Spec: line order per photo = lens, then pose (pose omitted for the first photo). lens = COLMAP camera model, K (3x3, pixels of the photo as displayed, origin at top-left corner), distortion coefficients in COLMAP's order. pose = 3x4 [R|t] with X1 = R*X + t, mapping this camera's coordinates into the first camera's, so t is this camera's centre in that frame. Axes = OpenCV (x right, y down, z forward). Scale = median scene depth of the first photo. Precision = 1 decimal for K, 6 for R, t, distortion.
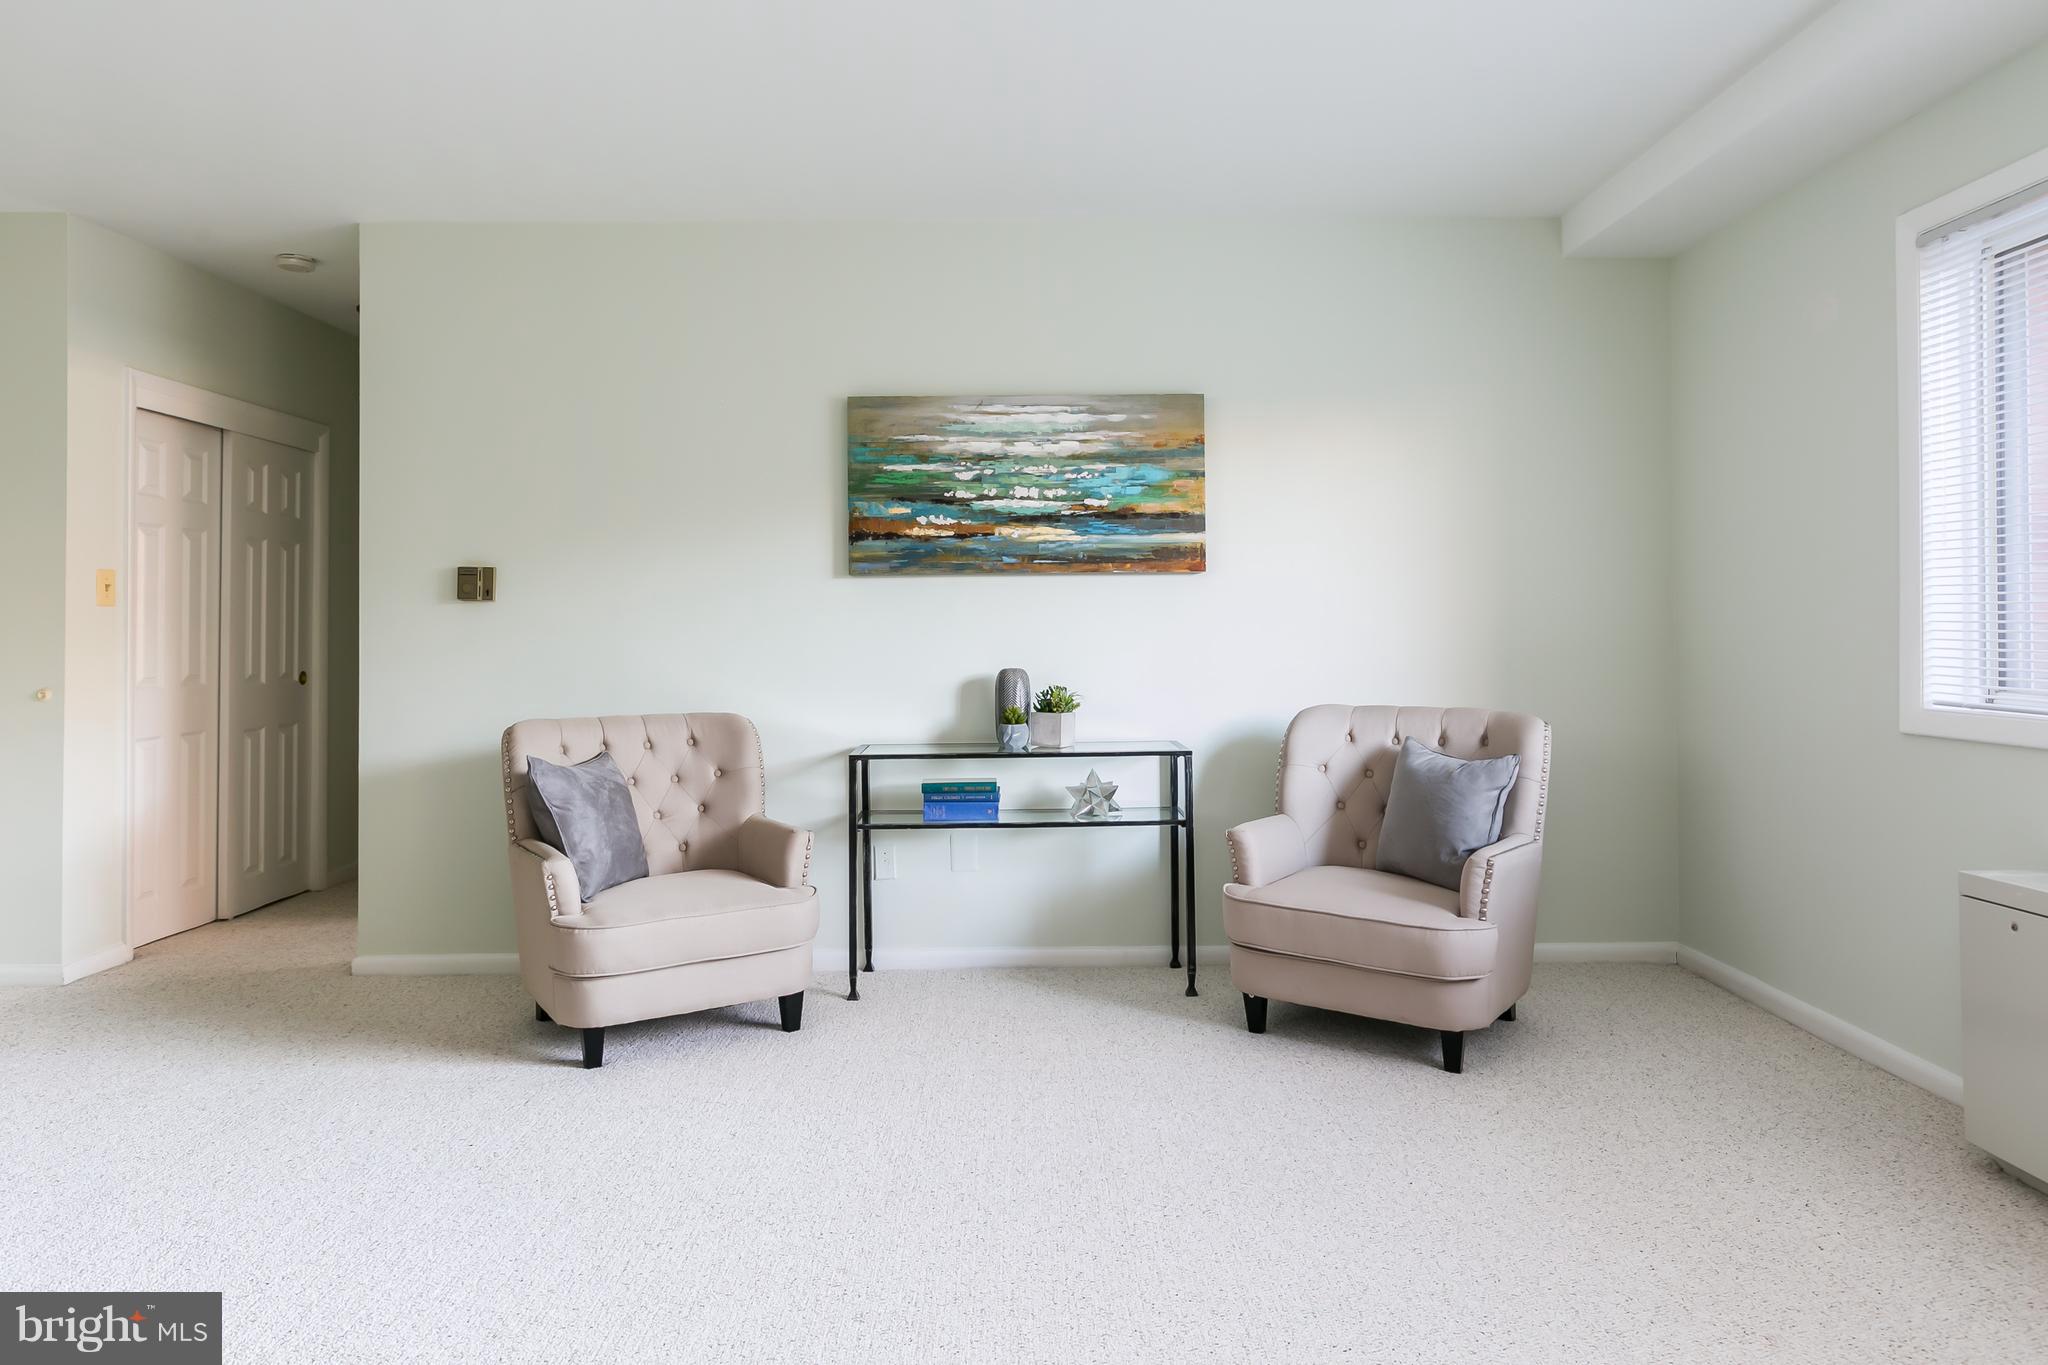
lens RADIAL K [[1310.3, 0, 1026.9], [0, 1310.3, 627.6], [0, 0, 1]] dist [0.003032, -0.002805]
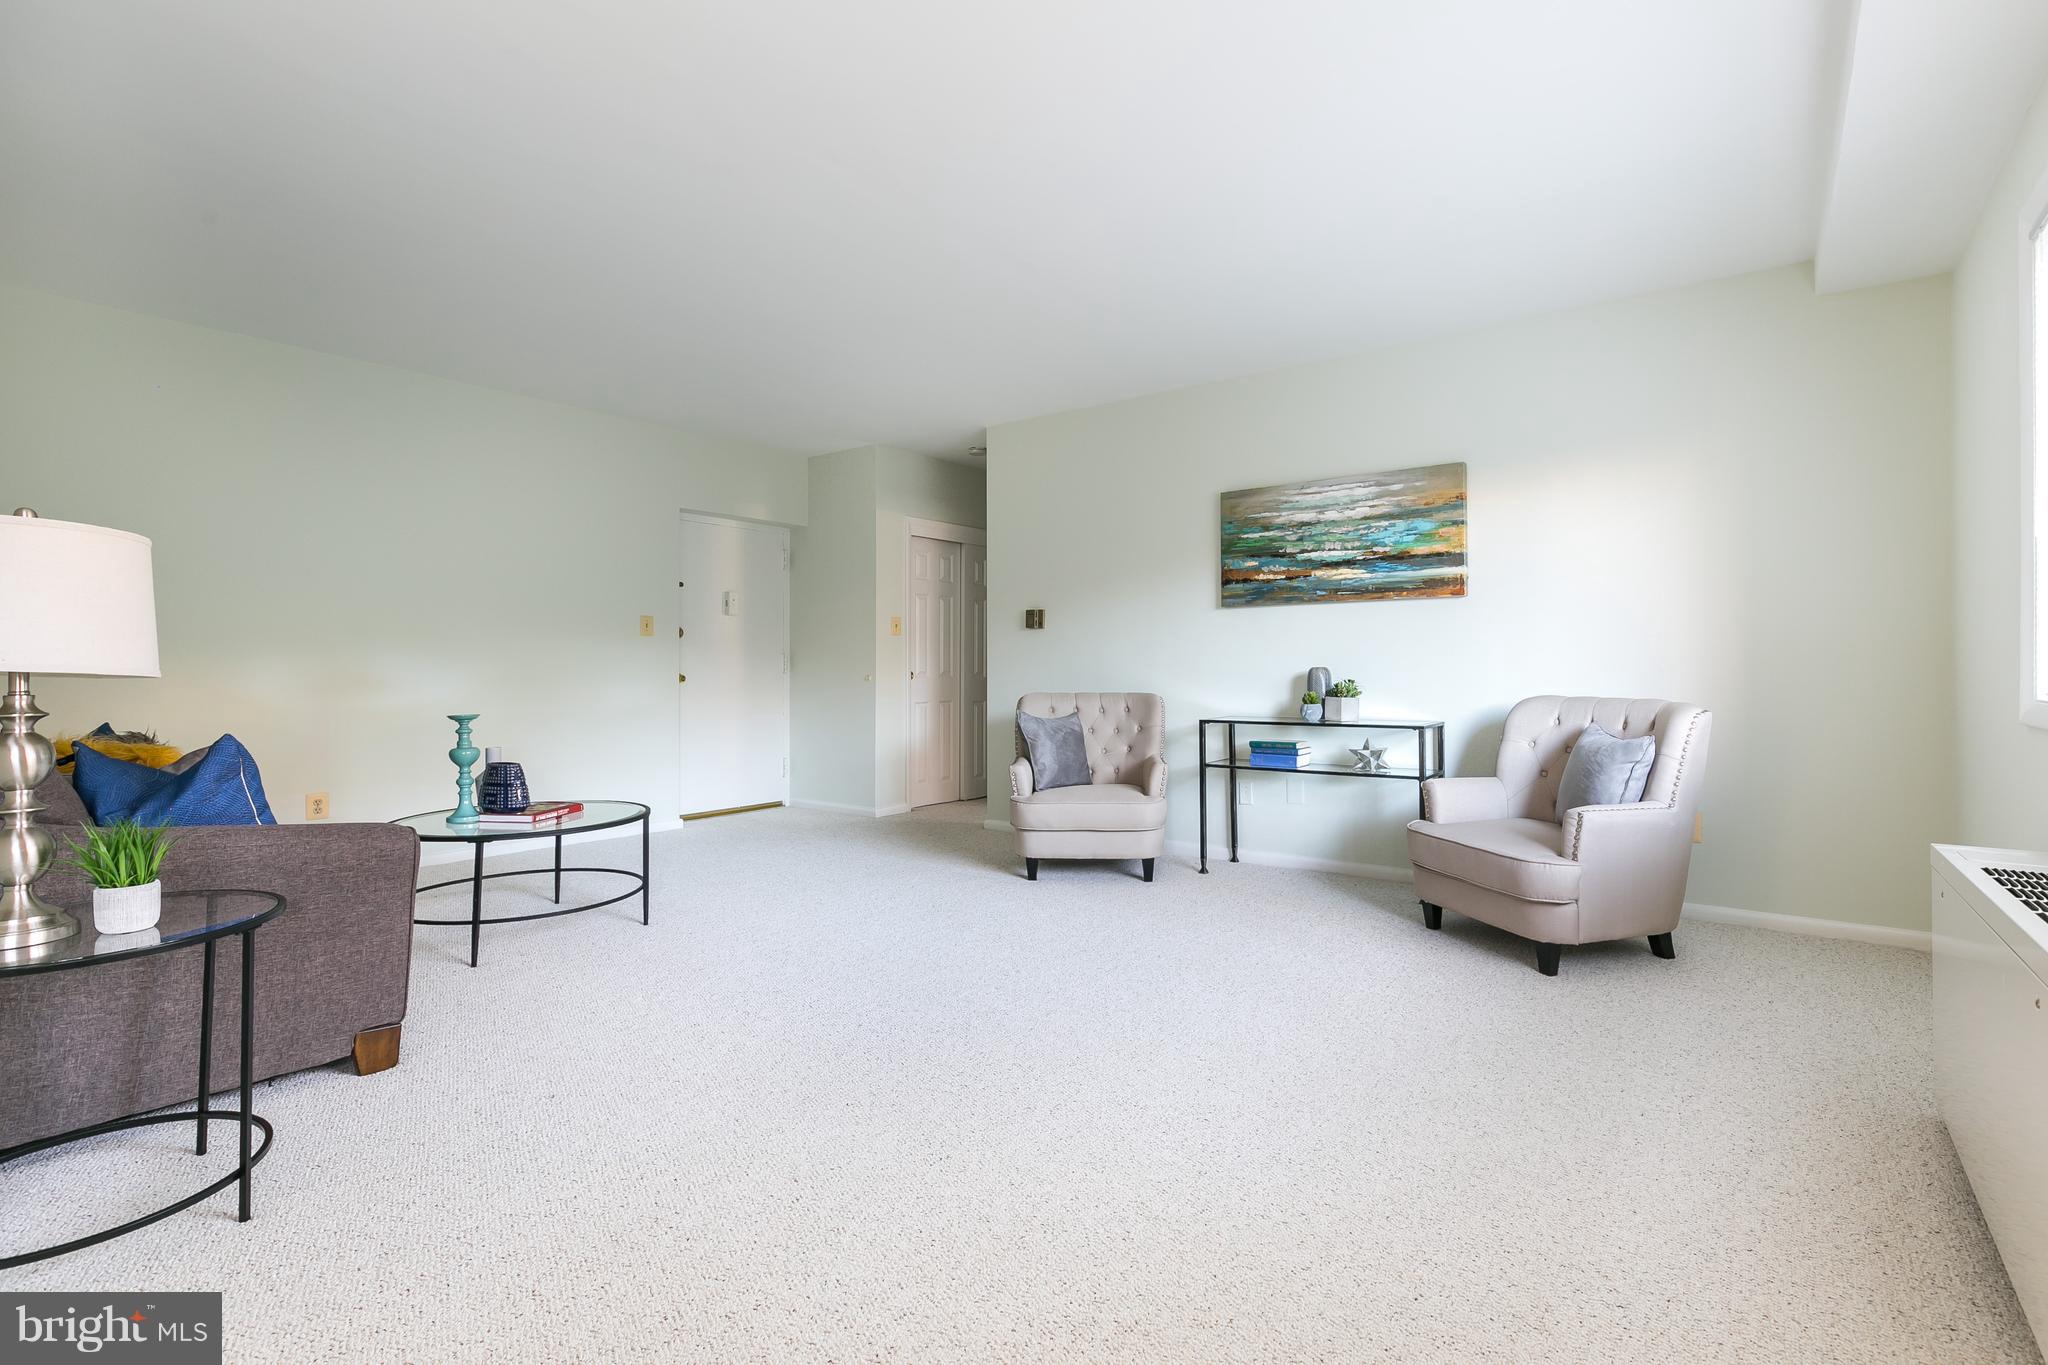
lens RADIAL K [[941.8, 0, 1025.3], [0, 941.8, 670.3], [0, 0, 1]] dist [0.006523, -0.003656]
pose [[0.792341, 0.007073, -0.610037, 0.368441], [0.000479, 0.999925, 0.012216, 0.021717], [0.610078, -0.009972, 0.792279, -0.033729]]
